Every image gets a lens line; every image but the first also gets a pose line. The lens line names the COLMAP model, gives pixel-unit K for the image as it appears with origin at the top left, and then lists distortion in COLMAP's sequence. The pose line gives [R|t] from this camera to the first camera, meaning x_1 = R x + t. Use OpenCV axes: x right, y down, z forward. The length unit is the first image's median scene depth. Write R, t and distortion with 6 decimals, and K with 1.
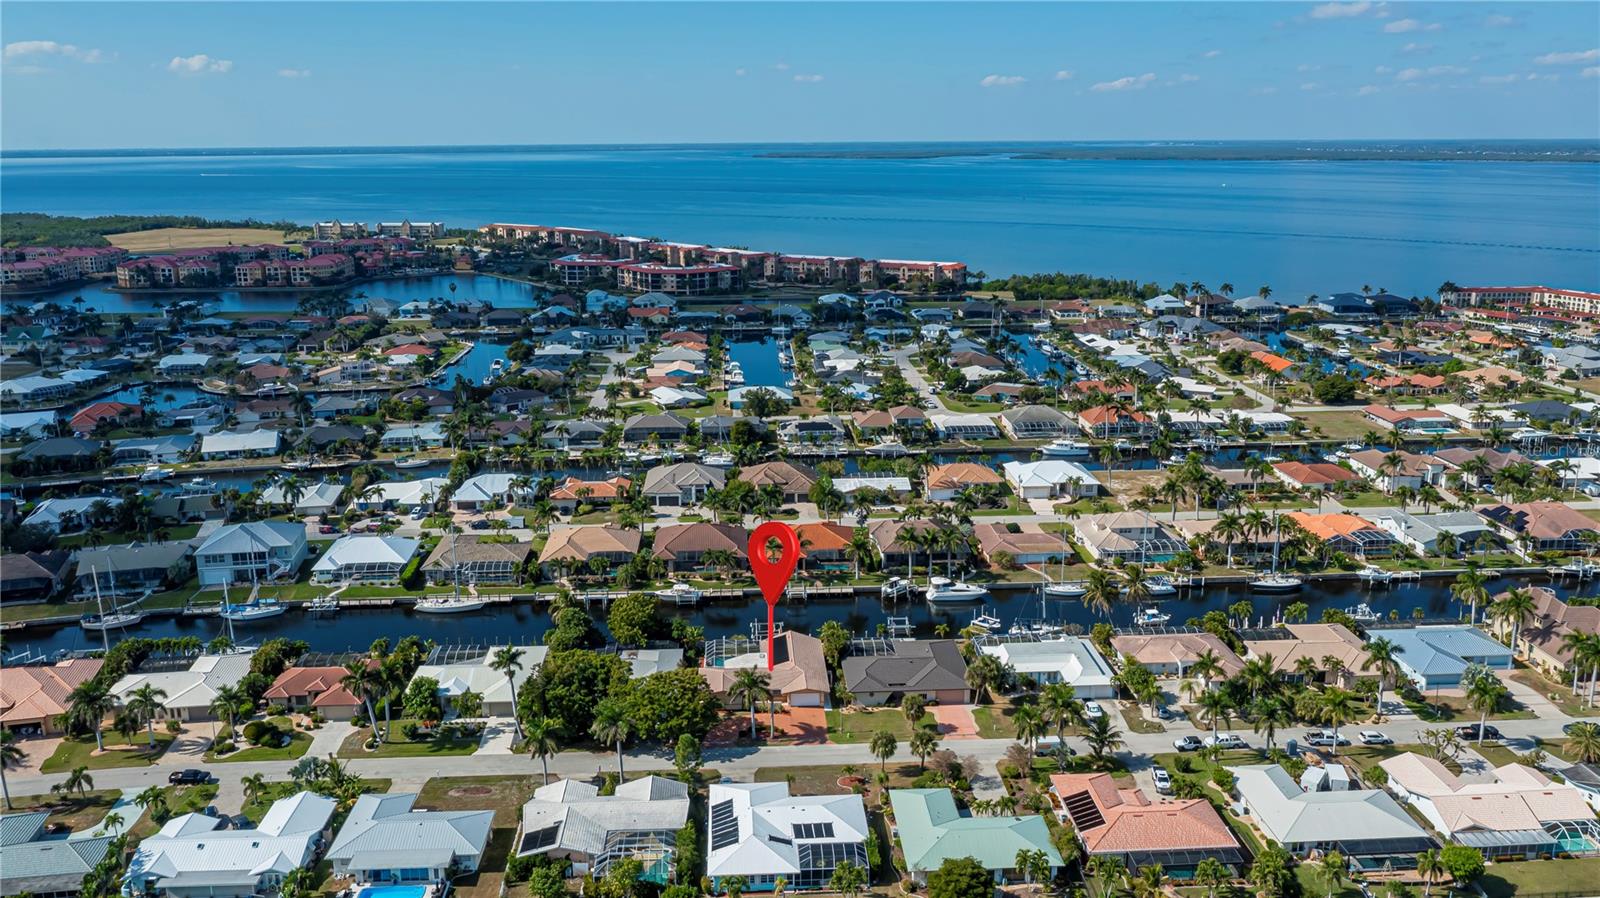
lens RADIAL K [[1252.6, 0, 819.0], [0, 1252.6, 446.9], [0, 0, 1]] dist [-0.006885, -0.001224]
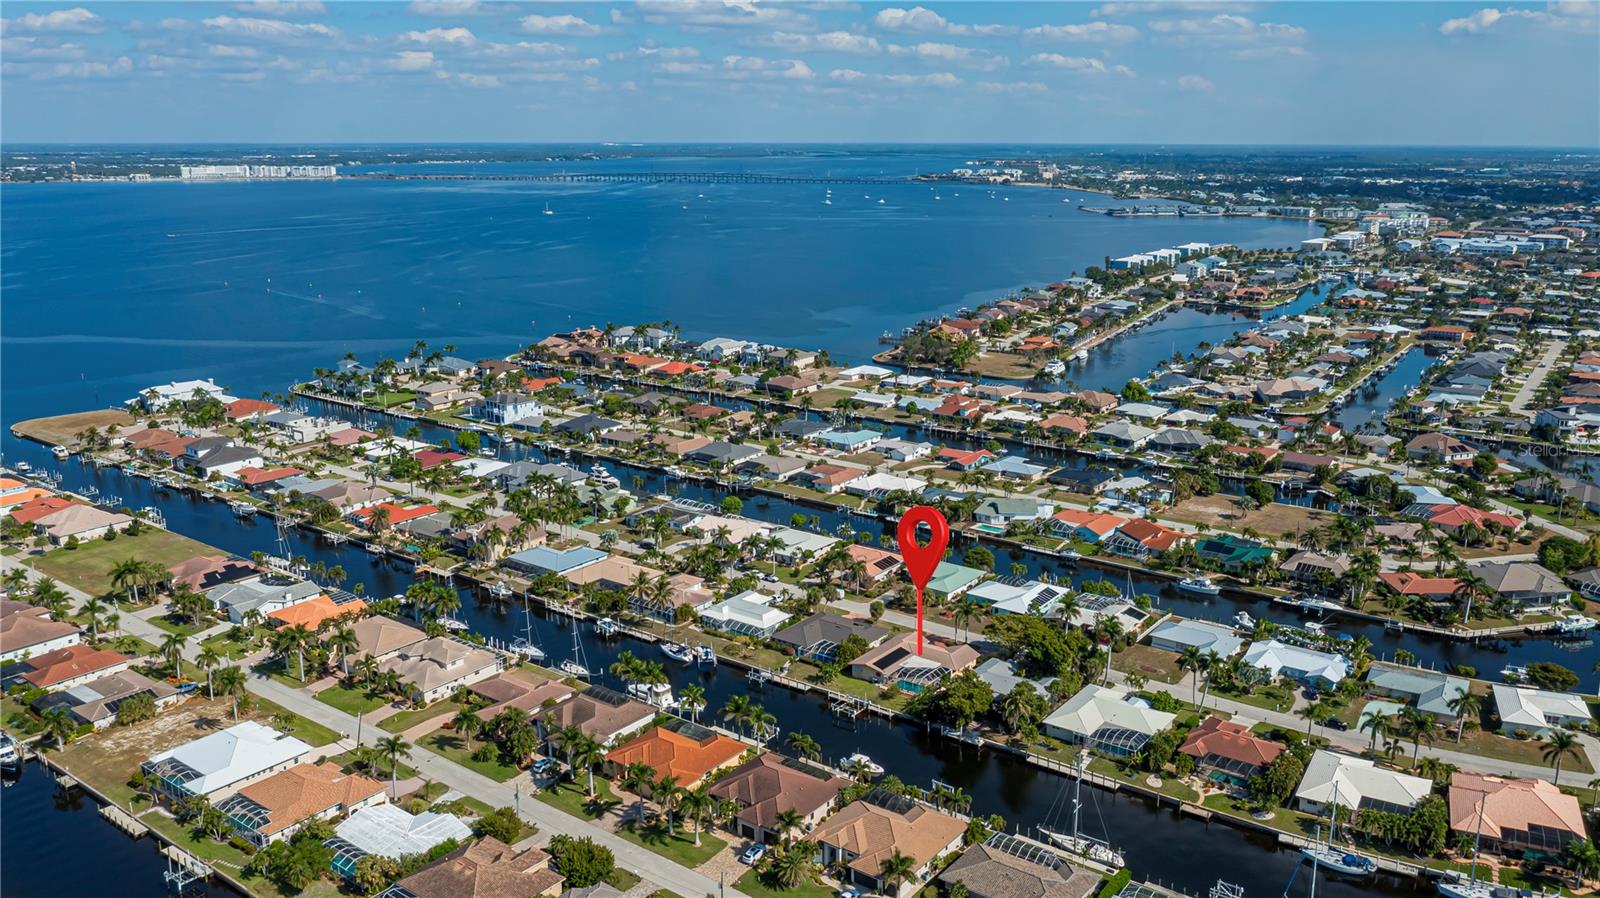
lens RADIAL K [[1252.6, 0, 819.0], [0, 1252.6, 446.9], [0, 0, 1]] dist [-0.006885, -0.001224]
pose [[-0.757645, -0.153781, 0.634291, -0.839433], [0.158878, 0.899155, 0.407773, -0.633406], [-0.633033, 0.409722, -0.656808, 2.003825]]
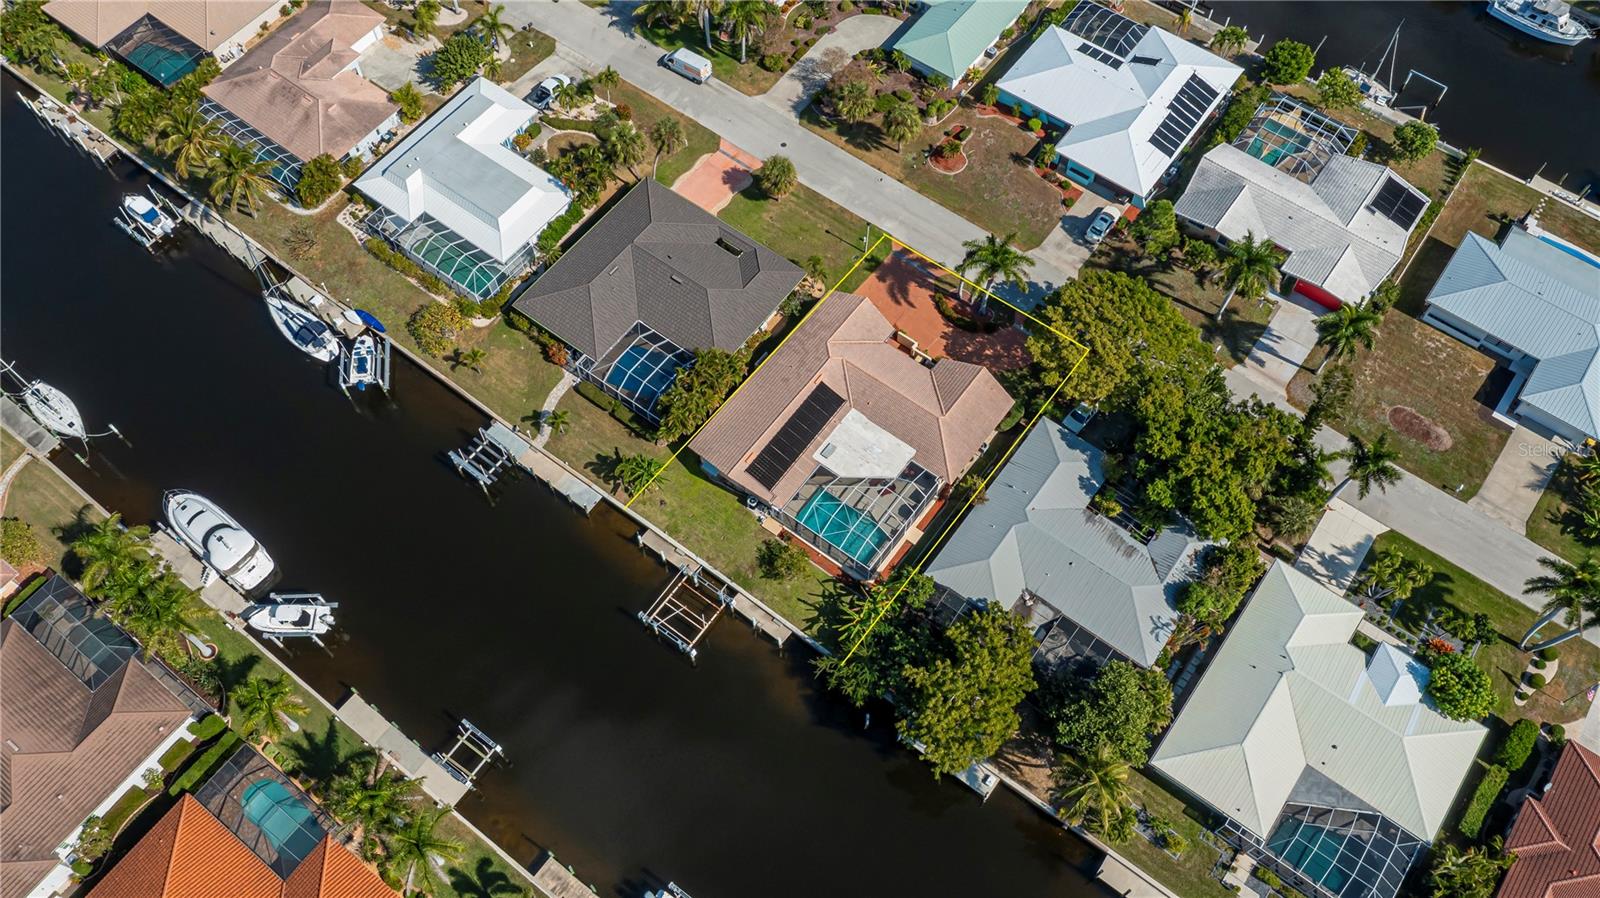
lens RADIAL K [[1311.2, 0, 794.7], [0, 1311.2, 433.3], [0, 0, 1]] dist [-0.012665, -0.005568]
pose [[-0.755408, -0.563628, 0.334189, -0.238545], [0.168676, 0.325560, 0.930354, -0.389672], [-0.633173, 0.759166, -0.150860, 1.204736]]
